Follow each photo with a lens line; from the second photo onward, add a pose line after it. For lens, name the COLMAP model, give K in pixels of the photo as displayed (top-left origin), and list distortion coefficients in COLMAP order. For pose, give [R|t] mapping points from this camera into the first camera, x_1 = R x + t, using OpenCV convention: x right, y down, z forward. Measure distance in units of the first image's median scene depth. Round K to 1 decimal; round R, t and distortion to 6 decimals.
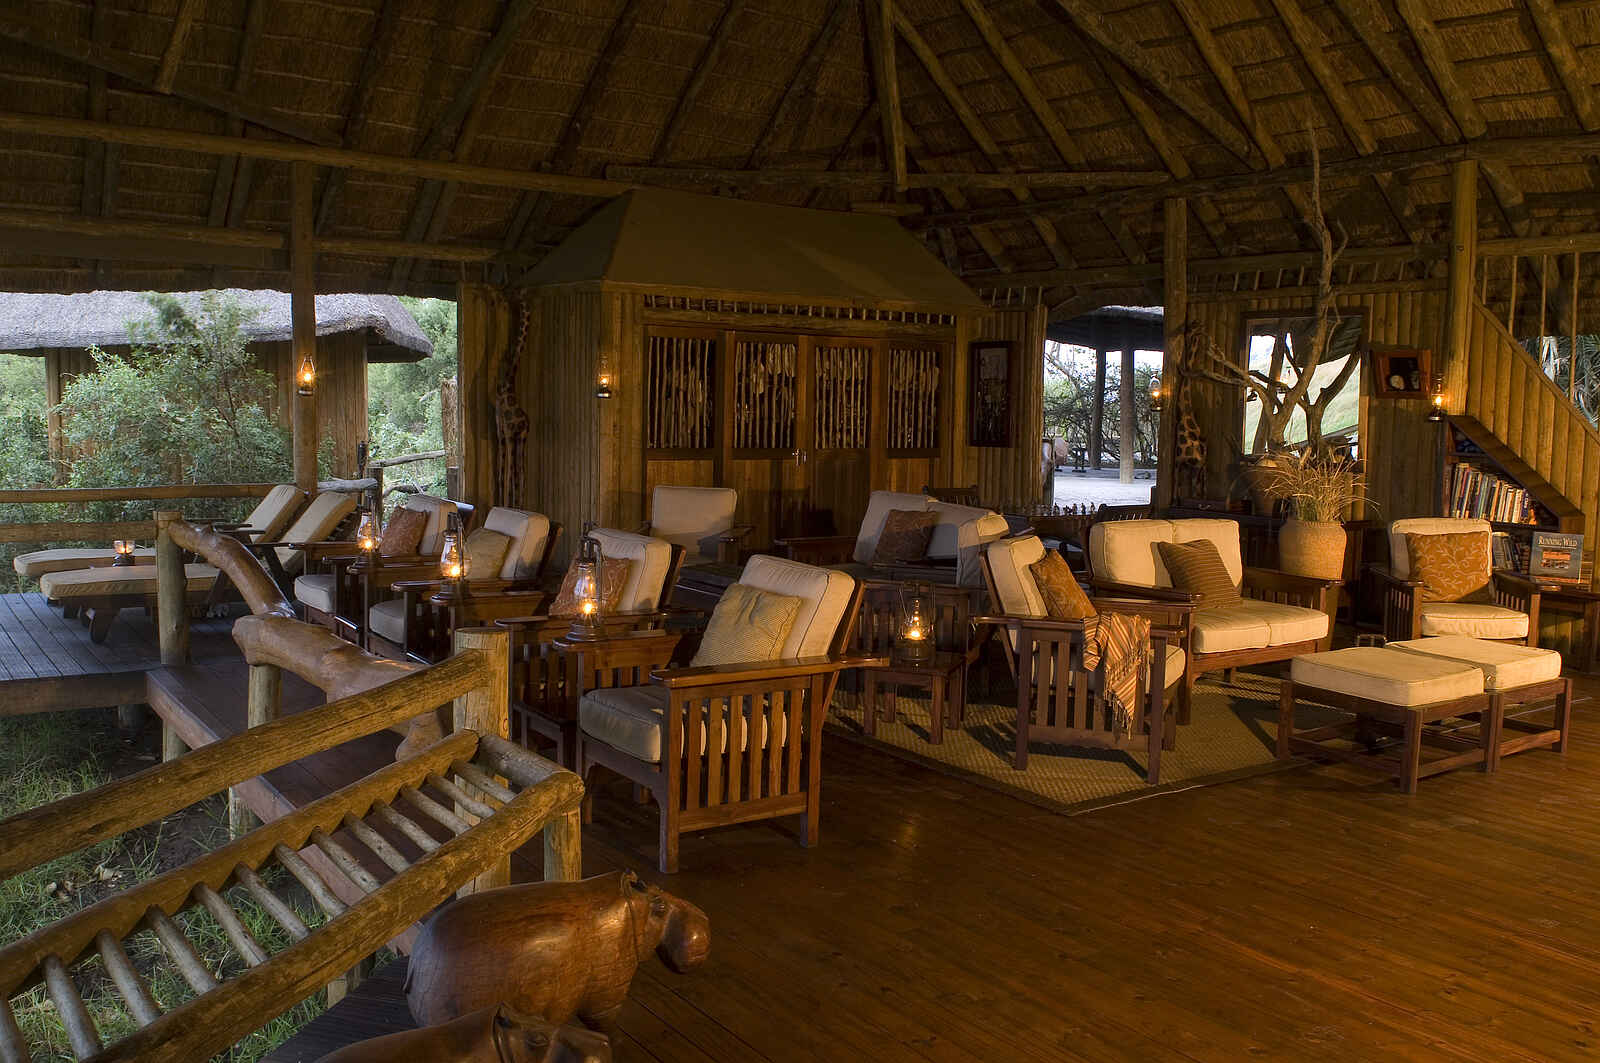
lens RADIAL K [[1489.9, 0, 800.0], [0, 1489.9, 531.5], [0, 0, 1]] dist [-0.130397, 0.245014]
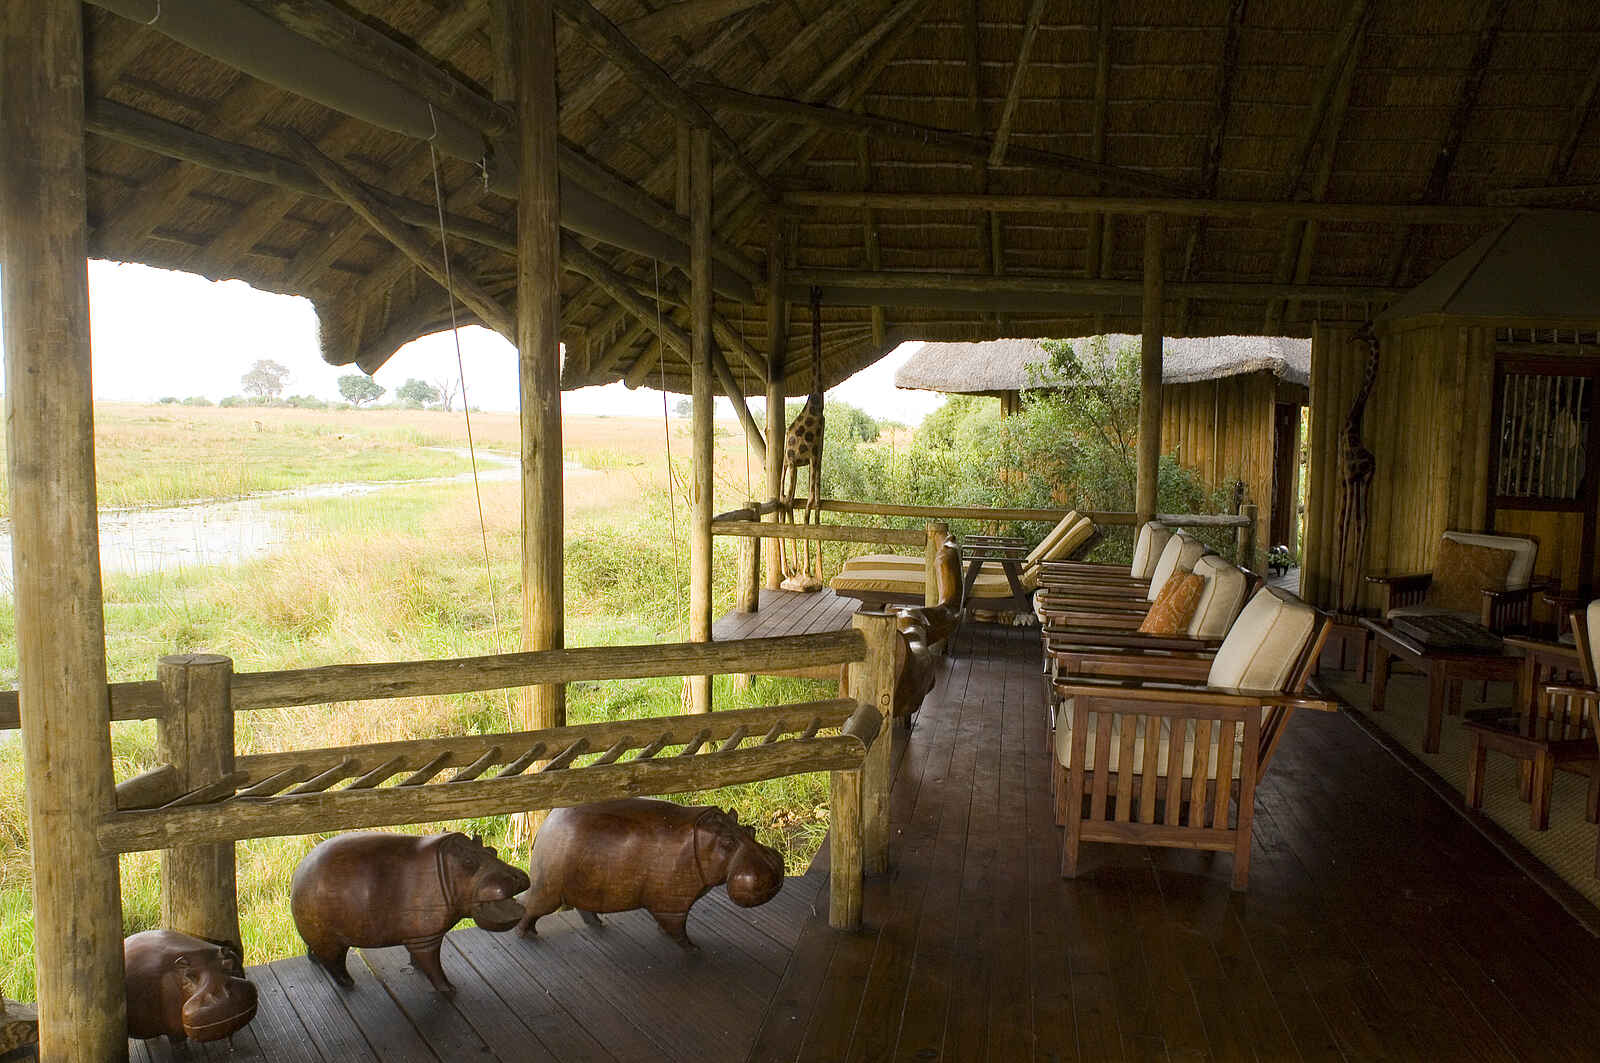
lens RADIAL K [[1489.9, 0, 800.0], [0, 1489.9, 531.5], [0, 0, 1]] dist [-0.130397, 0.245014]
pose [[0.742945, 0.052705, -0.667274, 0.187625], [-0.074960, 0.997176, -0.004698, 0.003264], [0.665141, 0.053509, 0.744798, 0.038202]]
